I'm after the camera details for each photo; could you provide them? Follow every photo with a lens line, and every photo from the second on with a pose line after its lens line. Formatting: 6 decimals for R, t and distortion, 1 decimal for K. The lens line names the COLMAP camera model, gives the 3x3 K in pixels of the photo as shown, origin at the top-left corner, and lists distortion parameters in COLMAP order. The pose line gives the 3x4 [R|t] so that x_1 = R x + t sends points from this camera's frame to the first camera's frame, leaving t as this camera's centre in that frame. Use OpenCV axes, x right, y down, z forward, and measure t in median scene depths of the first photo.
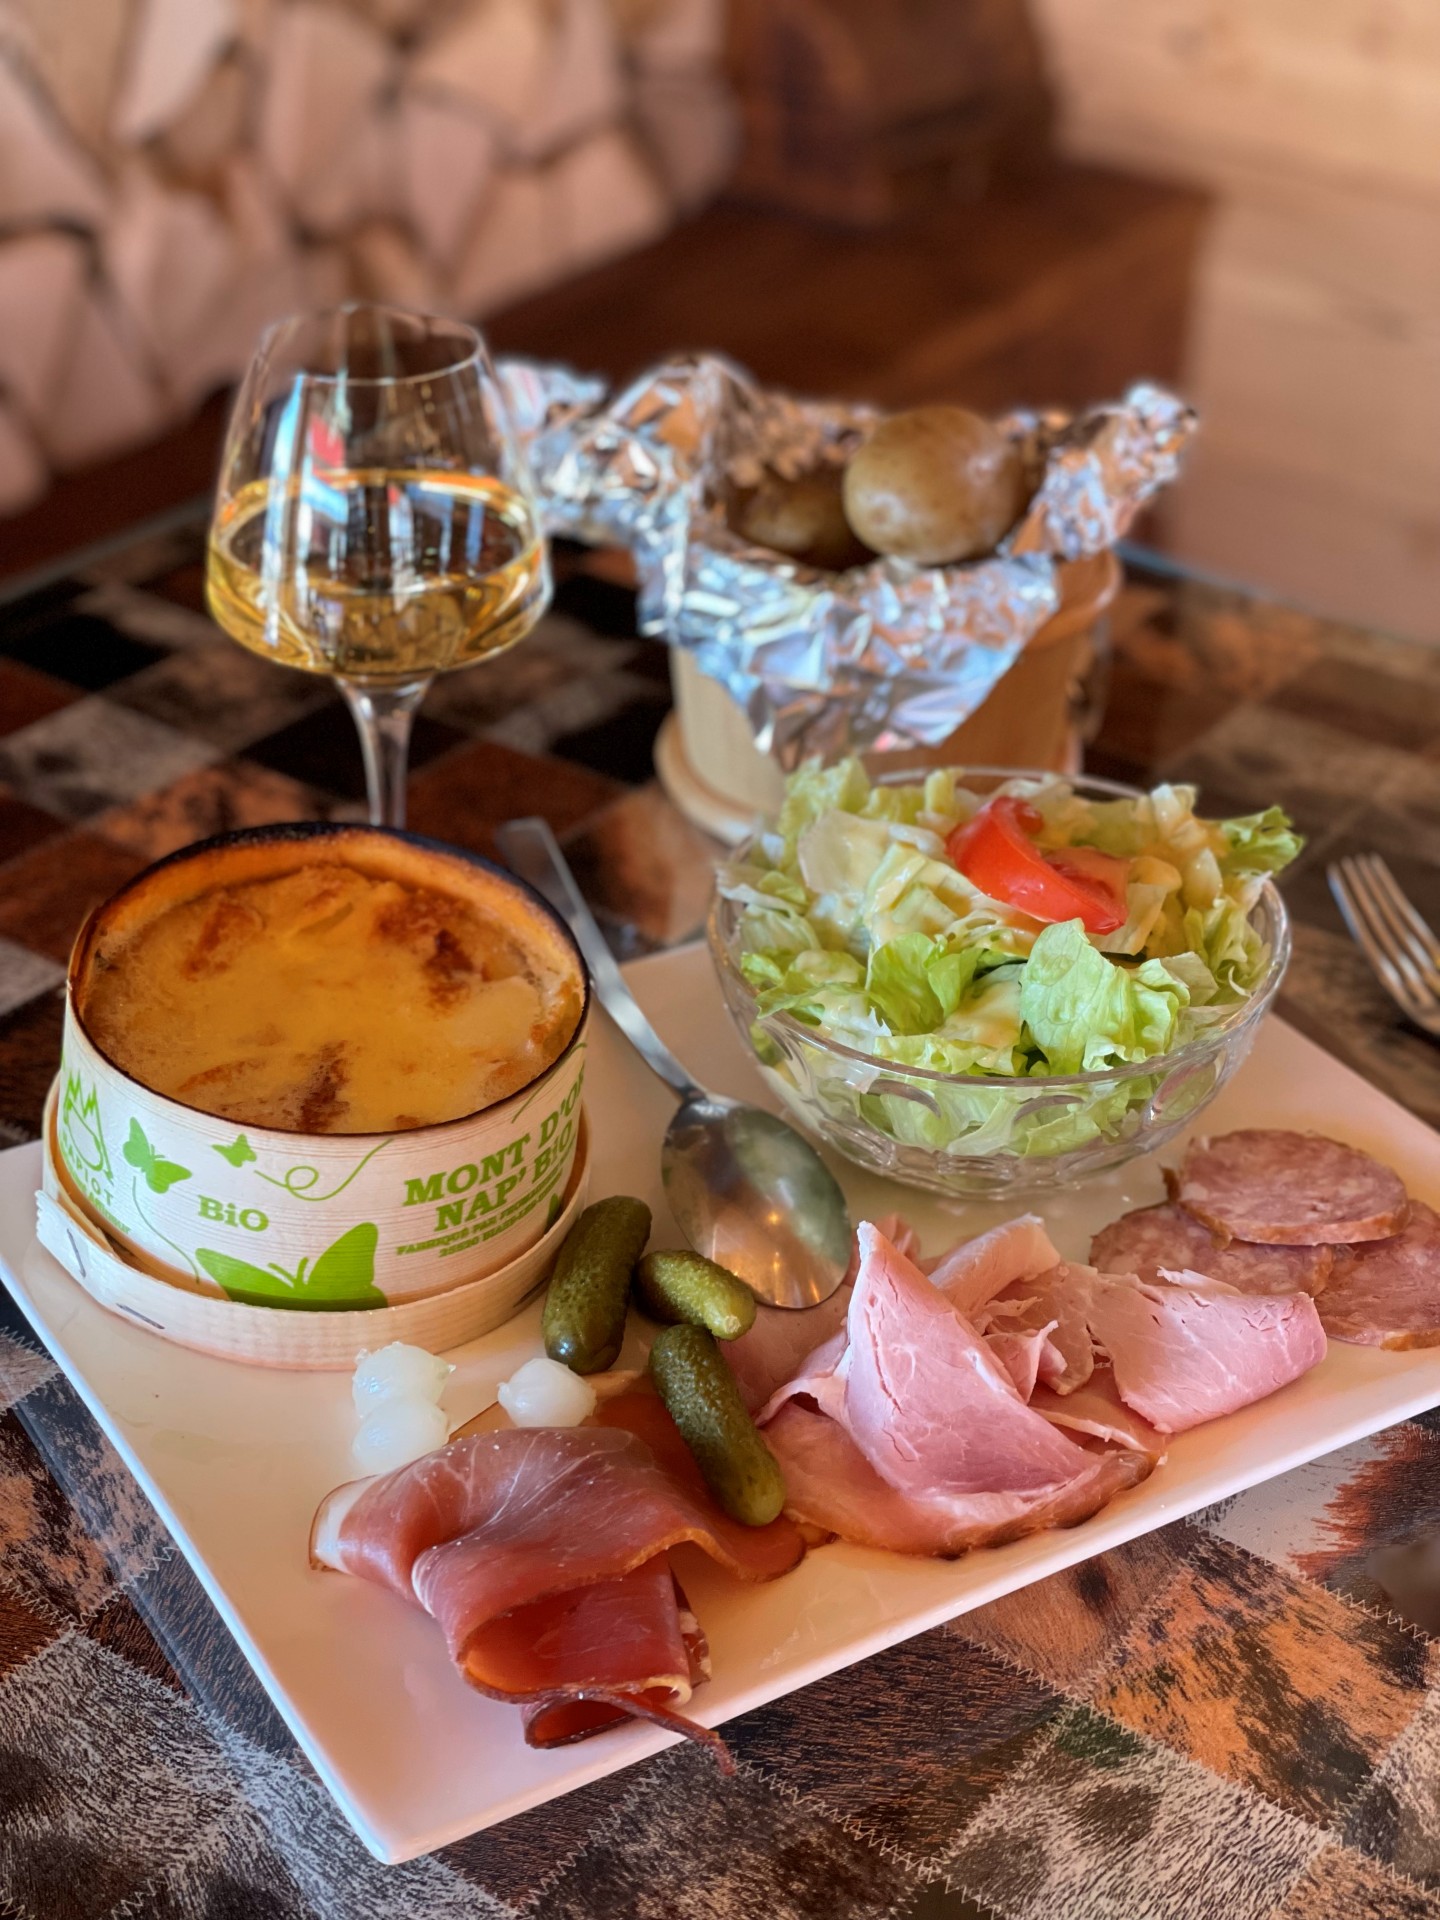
lens RADIAL K [[2899.5, 0, 728.1], [0, 2899.5, 966.3], [0, 0, 1]] dist [0.085528, 0.000000]
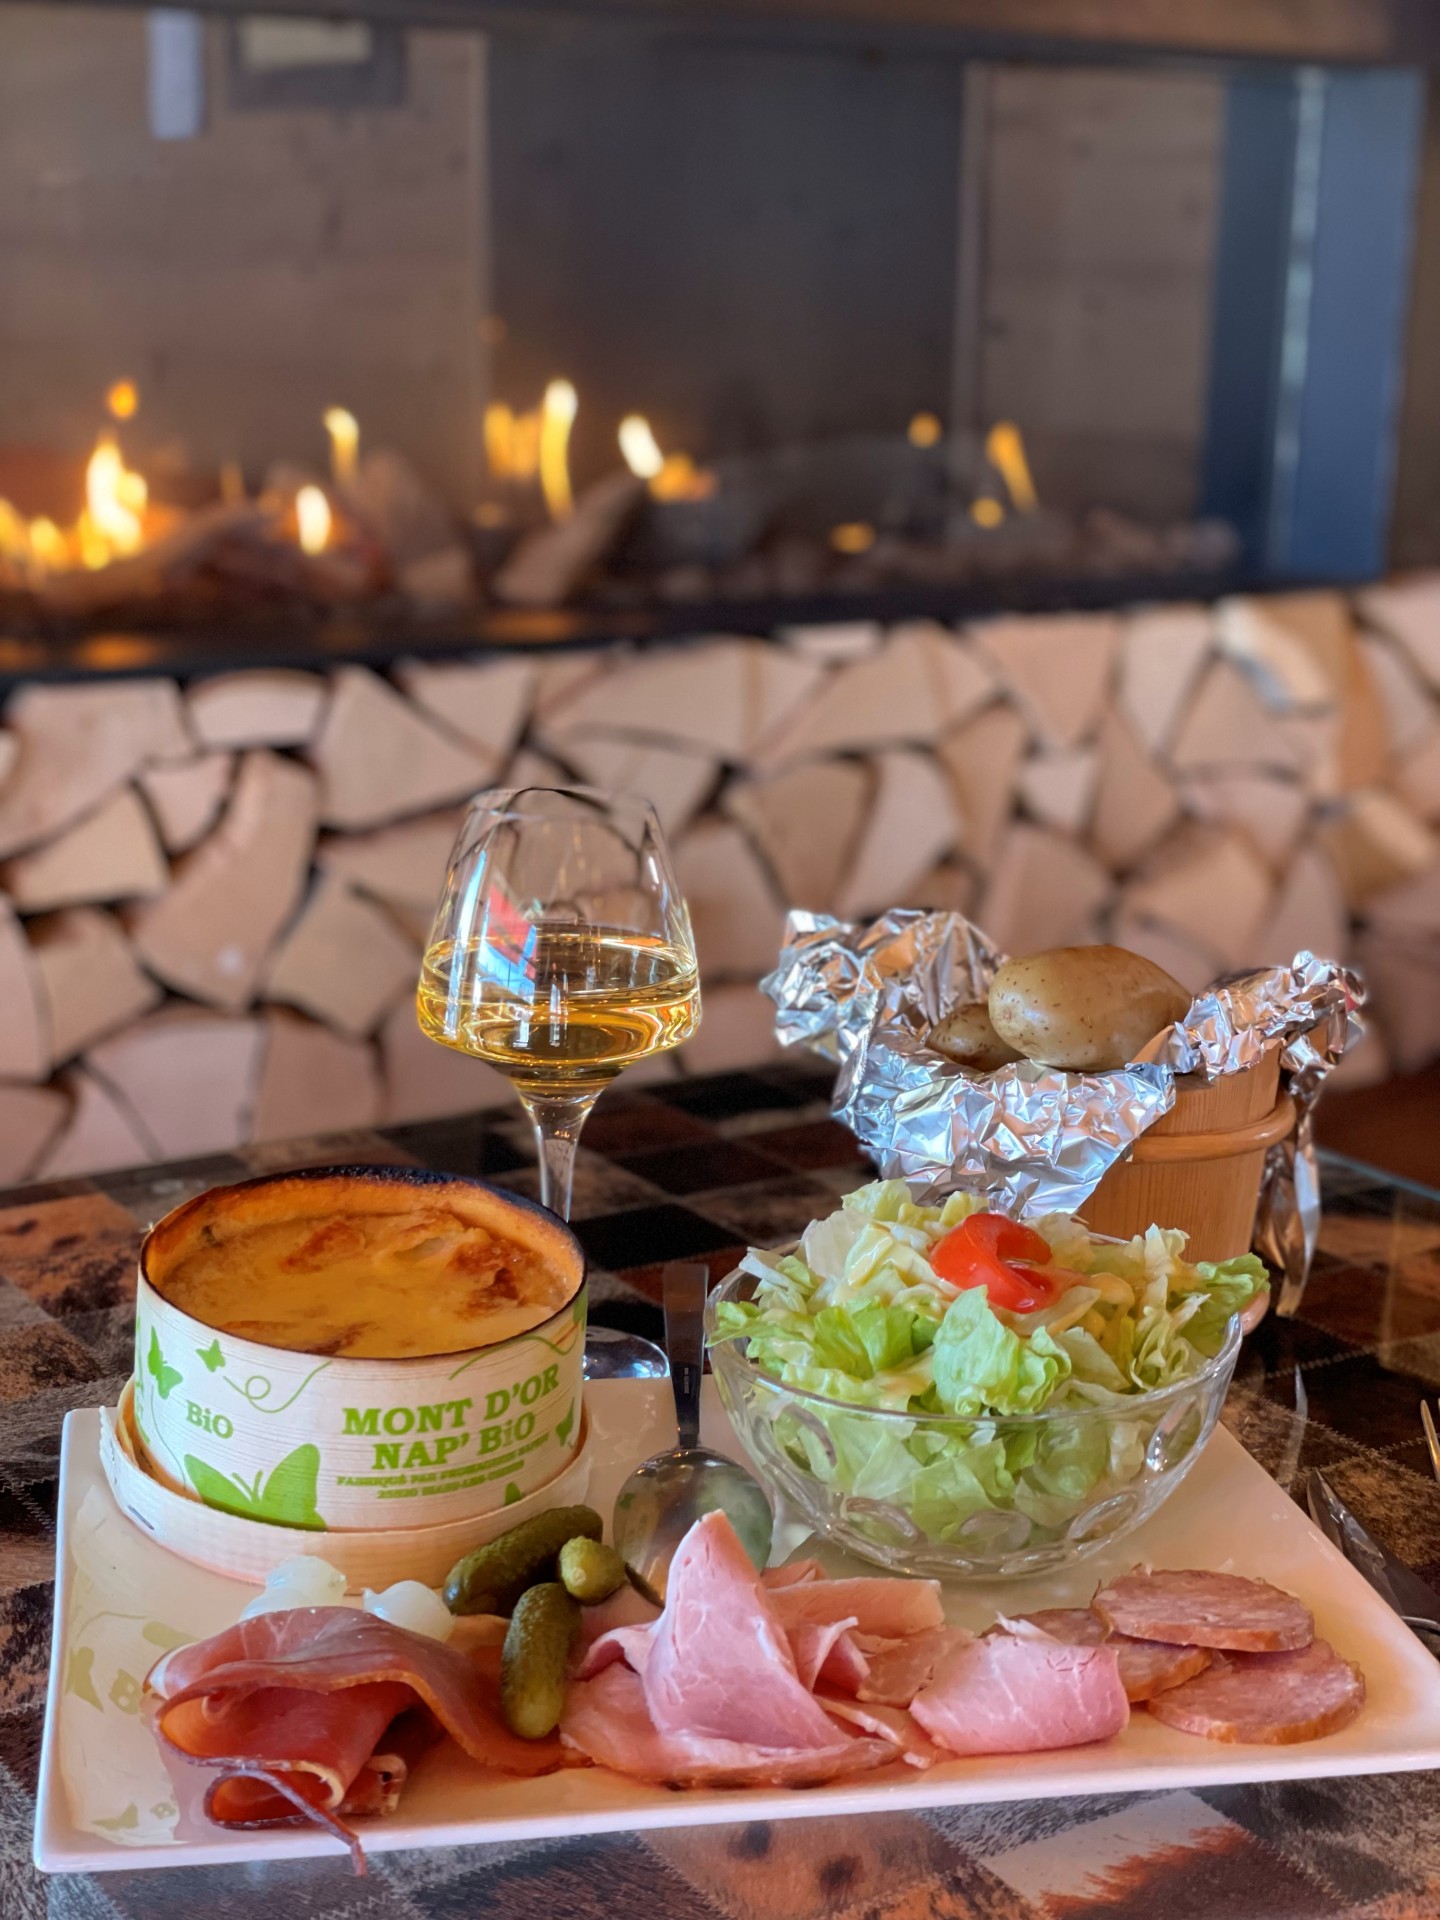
lens RADIAL K [[2899.5, 0, 738.8], [0, 2899.5, 948.7], [0, 0, 1]] dist [0.085528, 0.000000]
pose [[0.935567, 0.078221, -0.344378, 0.409187], [-0.189055, 0.934593, -0.301321, 0.216630], [0.298283, 0.347012, 0.889162, -0.042705]]
